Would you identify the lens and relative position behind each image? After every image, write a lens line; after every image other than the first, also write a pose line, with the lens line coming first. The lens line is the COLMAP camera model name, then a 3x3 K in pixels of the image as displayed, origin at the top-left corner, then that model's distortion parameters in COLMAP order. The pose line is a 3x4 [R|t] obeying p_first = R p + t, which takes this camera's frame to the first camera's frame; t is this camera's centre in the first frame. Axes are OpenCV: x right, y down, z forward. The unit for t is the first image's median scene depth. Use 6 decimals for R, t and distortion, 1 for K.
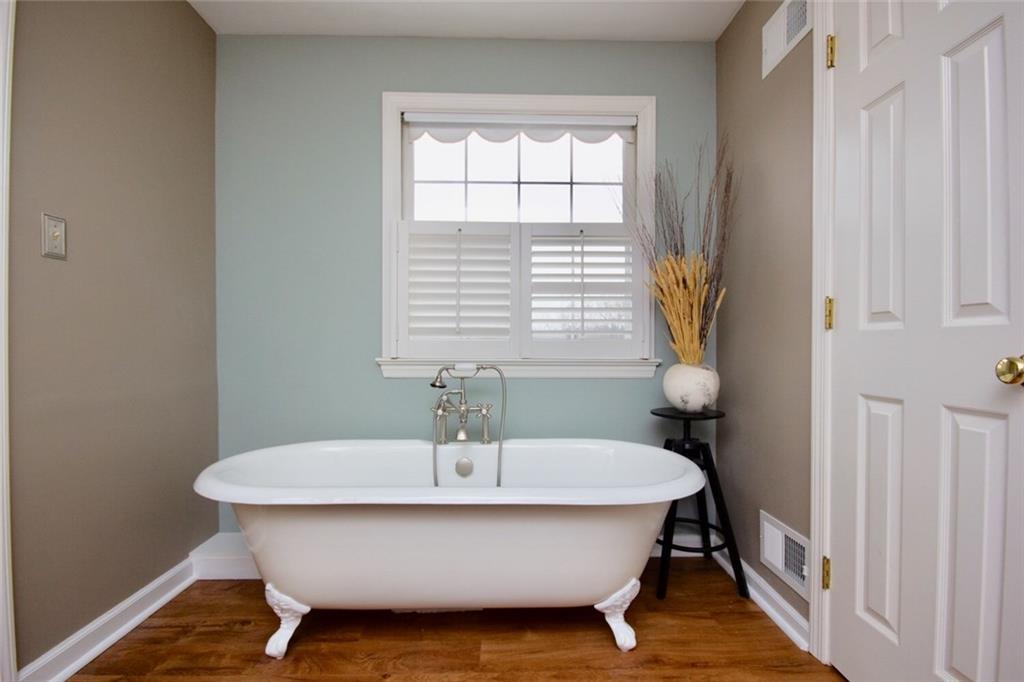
lens RADIAL K [[471.5, 0, 514.5], [0, 471.5, 347.0], [0, 0, 1]] dist [-0.000864, -0.000608]
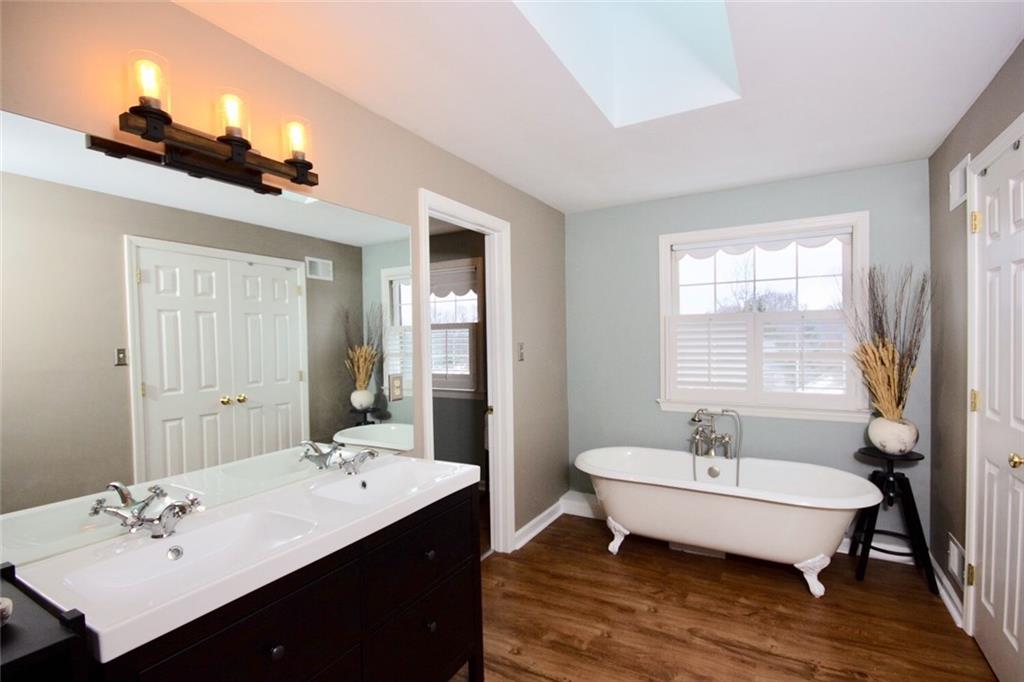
lens RADIAL K [[471.5, 0, 514.5], [0, 471.5, 347.0], [0, 0, 1]] dist [-0.000864, -0.000608]
pose [[0.858536, -0.006119, -0.512717, 0.142099], [0.012836, 0.999872, 0.009561, -0.205082], [0.512593, -0.014789, 0.858504, -0.753690]]
